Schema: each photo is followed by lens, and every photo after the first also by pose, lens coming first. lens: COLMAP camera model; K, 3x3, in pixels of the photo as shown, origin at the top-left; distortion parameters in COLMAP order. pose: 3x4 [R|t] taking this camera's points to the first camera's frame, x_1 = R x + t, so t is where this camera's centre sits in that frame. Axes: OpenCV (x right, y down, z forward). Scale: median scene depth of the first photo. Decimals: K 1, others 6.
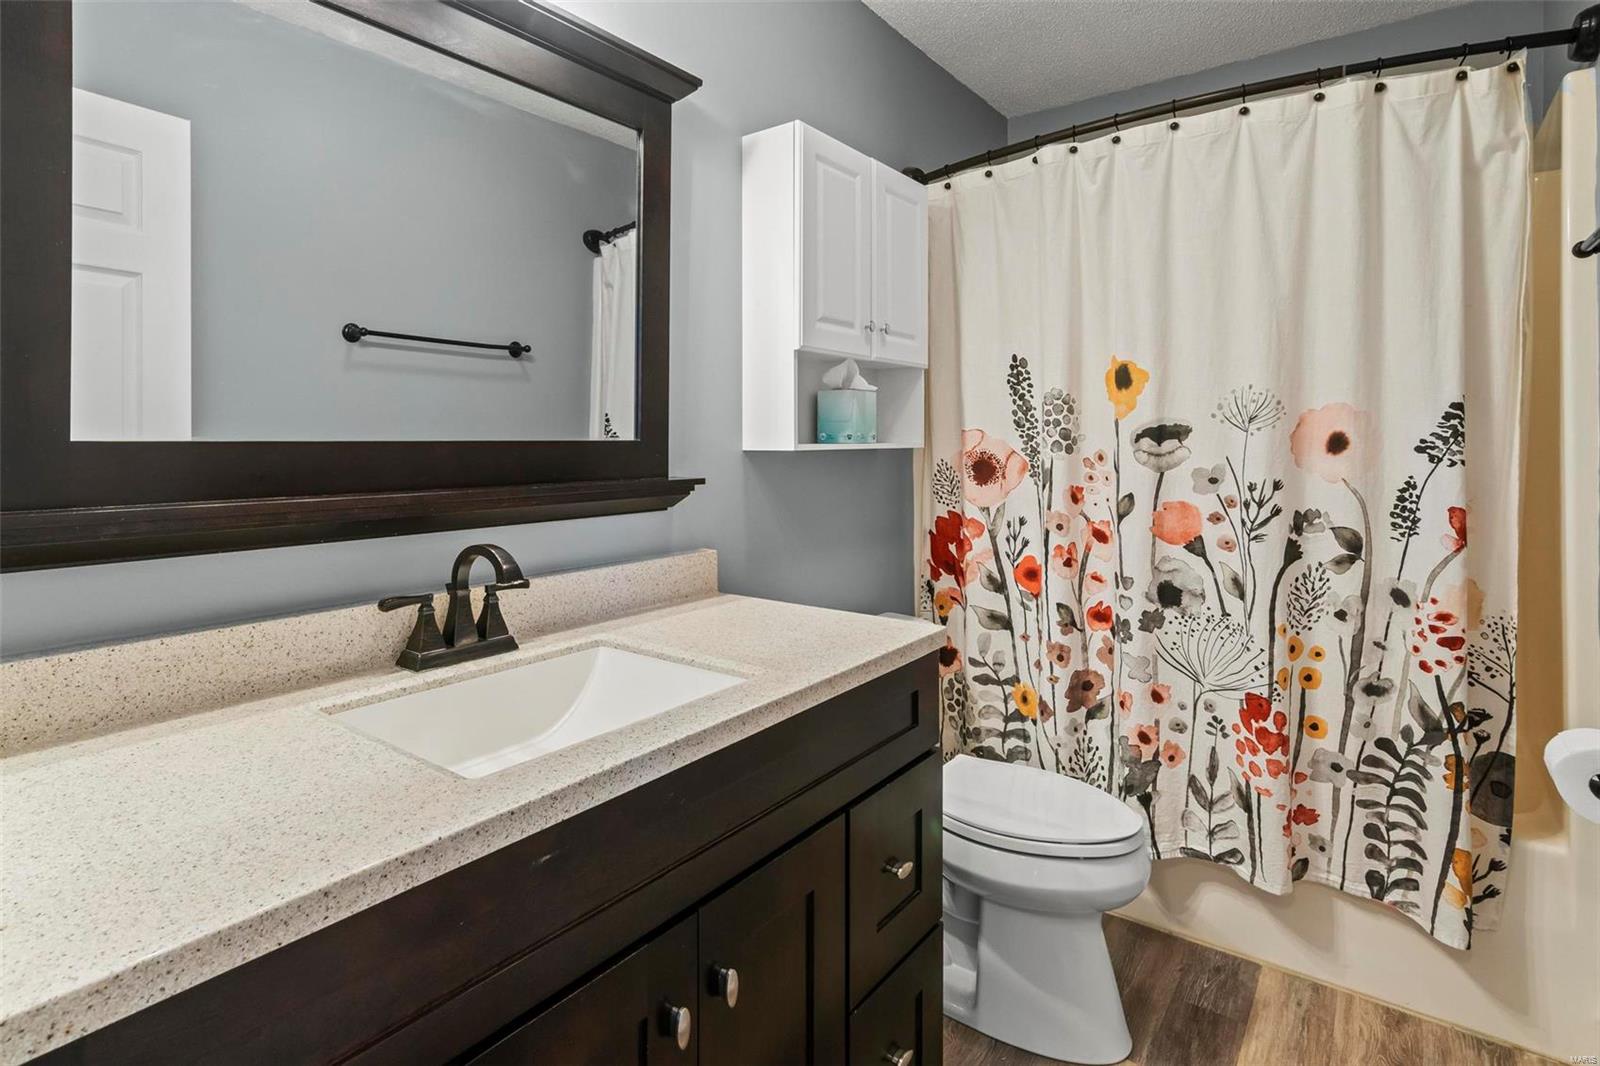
lens RADIAL K [[796.2, 0, 799.0], [0, 796.2, 534.9], [0, 0, 1]] dist [-0.013095, 0.007752]
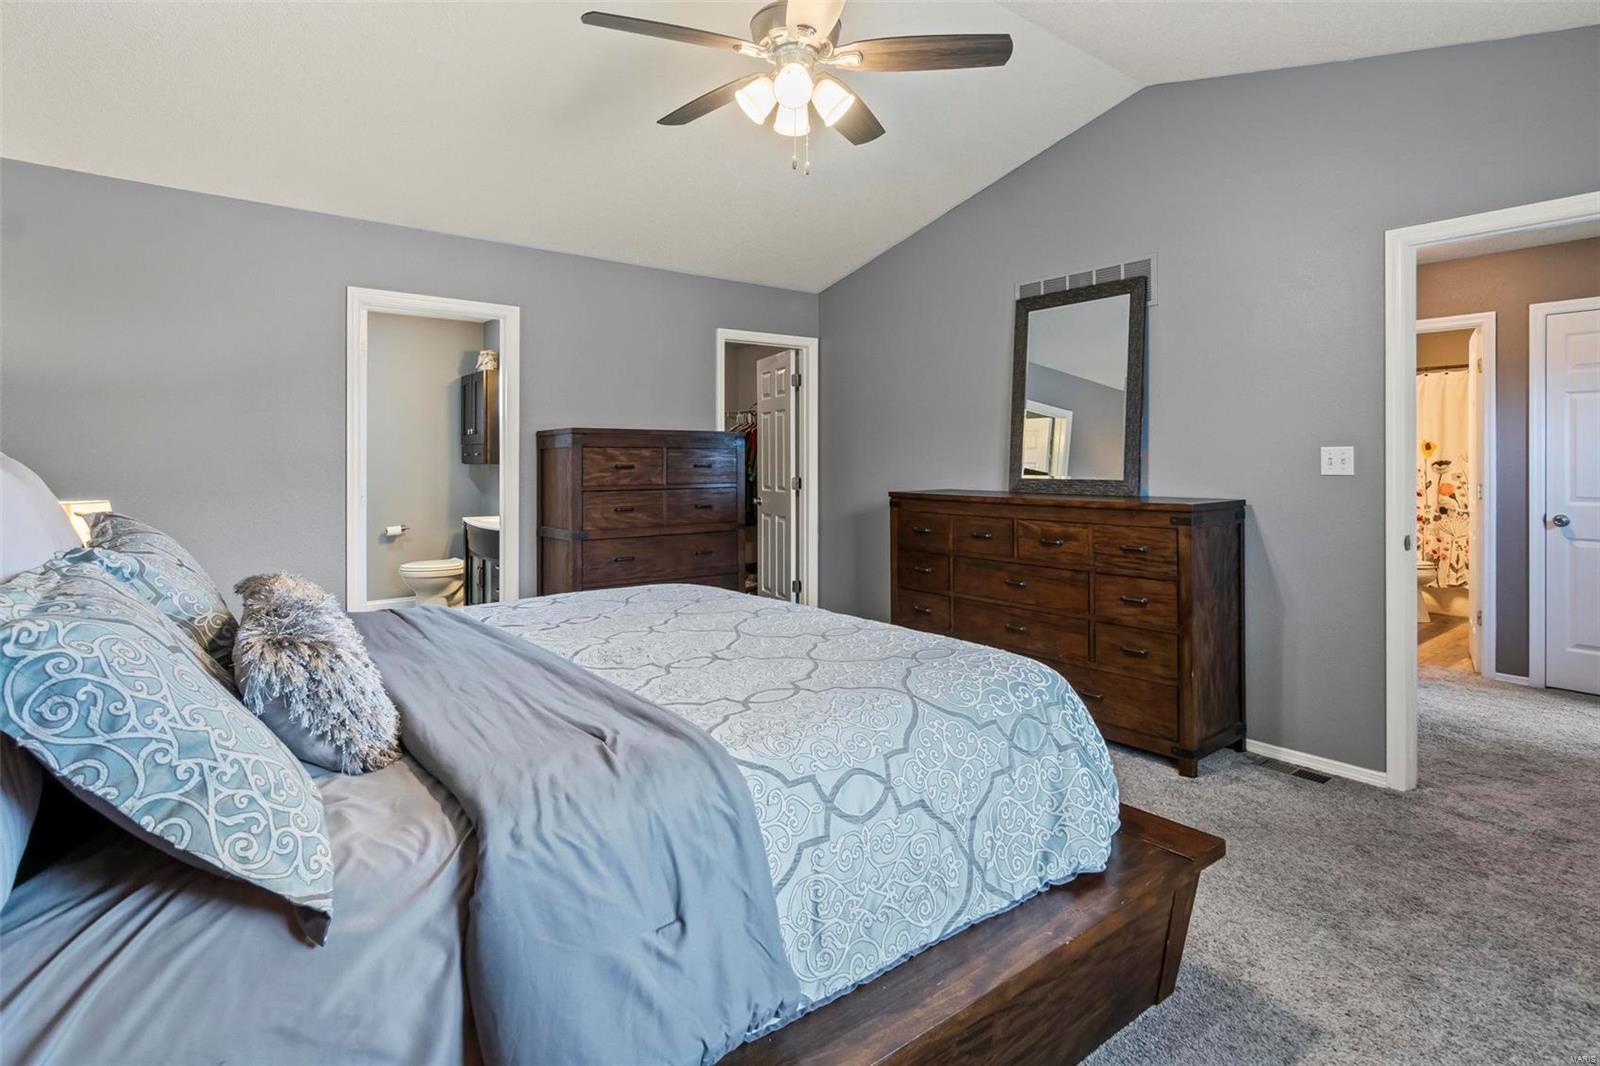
lens RADIAL K [[796.2, 0, 801.4], [0, 796.2, 526.1], [0, 0, 1]] dist [-0.013095, 0.007752]
pose [[0.957084, 0.004669, -0.289773, -1.189053], [-0.002563, 0.999967, 0.007645, 0.123746], [0.289799, -0.006574, 0.957065, -3.059952]]
